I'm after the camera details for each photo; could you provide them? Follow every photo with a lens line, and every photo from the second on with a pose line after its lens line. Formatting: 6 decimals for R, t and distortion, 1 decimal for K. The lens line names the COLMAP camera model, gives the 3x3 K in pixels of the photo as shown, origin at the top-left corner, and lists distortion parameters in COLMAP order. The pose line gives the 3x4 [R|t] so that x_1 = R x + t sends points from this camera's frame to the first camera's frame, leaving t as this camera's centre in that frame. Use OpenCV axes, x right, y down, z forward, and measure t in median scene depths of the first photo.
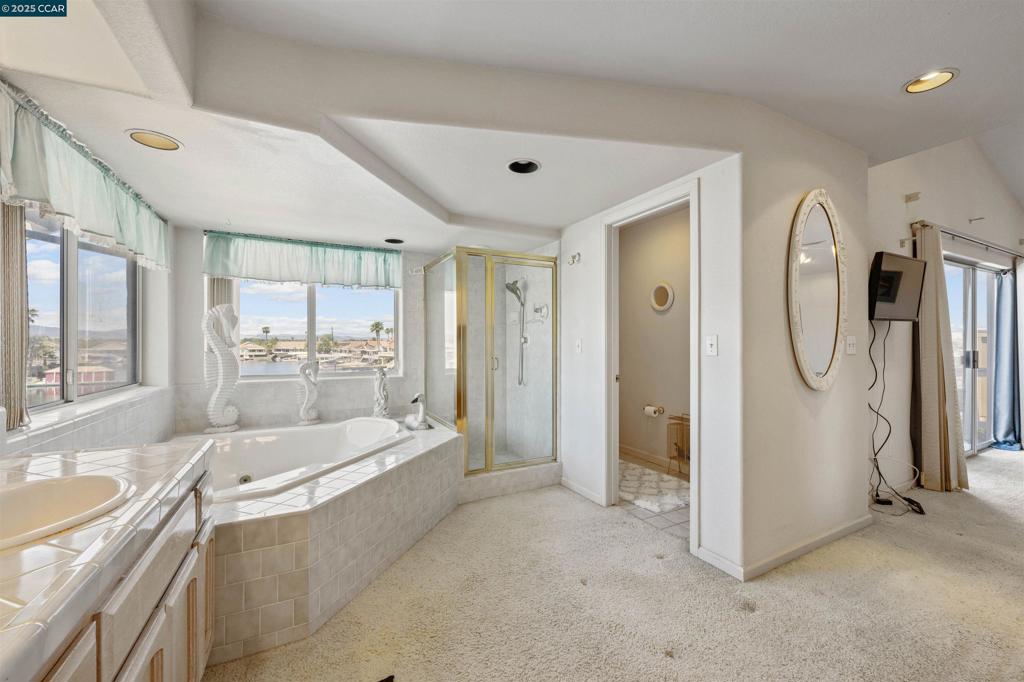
lens RADIAL K [[407.2, 0, 517.1], [0, 407.2, 344.6], [0, 0, 1]] dist [-0.002580, 0.000237]
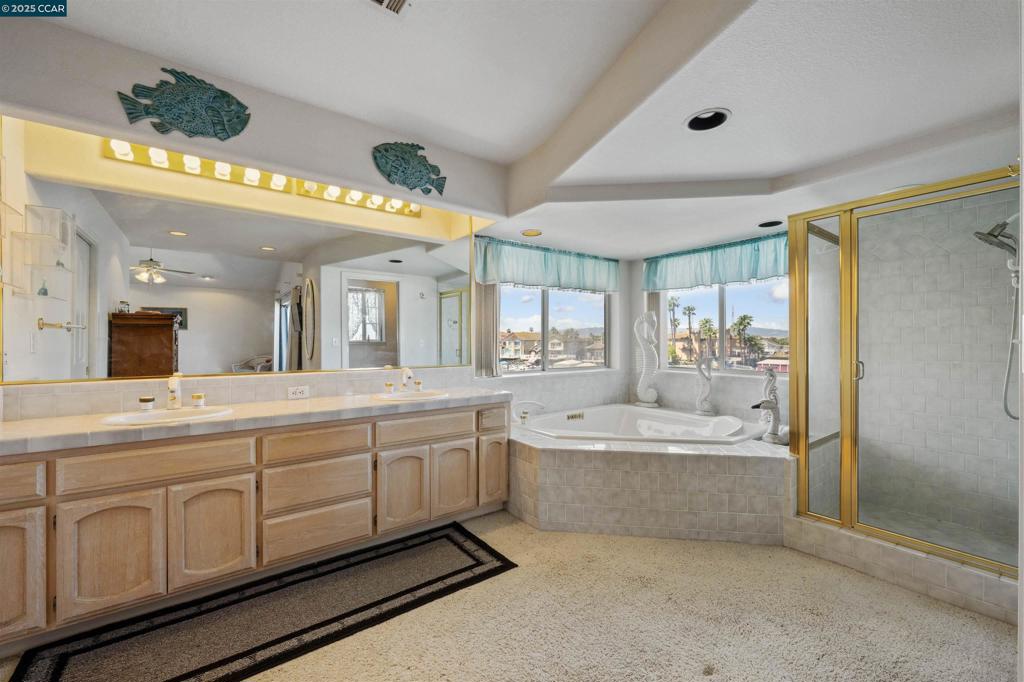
lens RADIAL K [[407.2, 0, 514.1], [0, 407.2, 344.1], [0, 0, 1]] dist [-0.002580, 0.000237]
pose [[0.153283, 0.005823, -0.988165, 0.517577], [-0.001519, 0.999983, 0.005656, 0.000112], [0.988181, 0.000634, 0.153289, 0.342582]]
